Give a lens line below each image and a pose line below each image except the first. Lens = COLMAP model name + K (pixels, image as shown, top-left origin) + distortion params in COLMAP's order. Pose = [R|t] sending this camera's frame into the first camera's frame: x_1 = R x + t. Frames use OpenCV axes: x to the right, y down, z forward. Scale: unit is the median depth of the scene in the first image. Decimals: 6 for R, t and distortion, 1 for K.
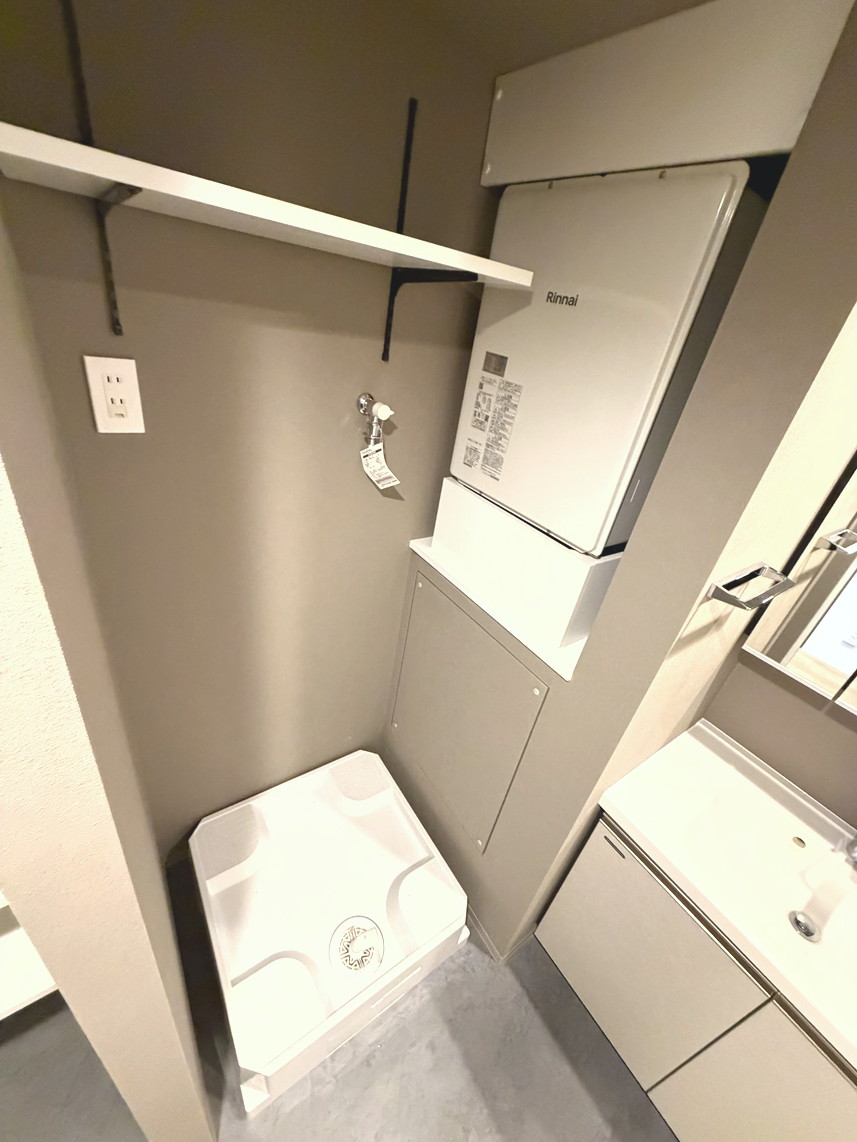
lens RADIAL K [[454.0, 0, 427.2], [0, 454.0, 567.7], [0, 0, 1]] dist [0.000849, 0.000081]
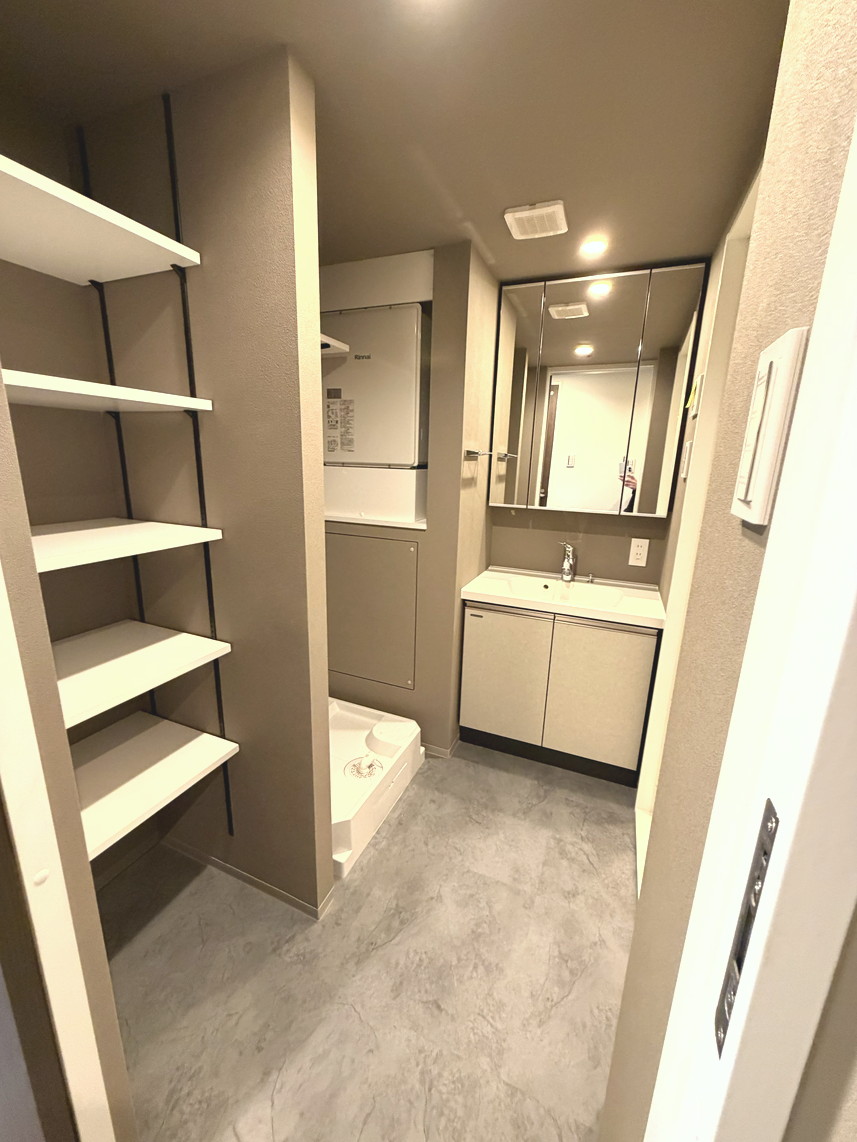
lens RADIAL K [[454.0, 0, 427.2], [0, 454.0, 567.7], [0, 0, 1]] dist [0.000849, 0.000081]
pose [[0.837646, -0.250816, 0.485223, -0.611327], [0.356429, 0.924132, -0.137616, 0.610159], [-0.413894, 0.288221, 0.863493, -0.583786]]
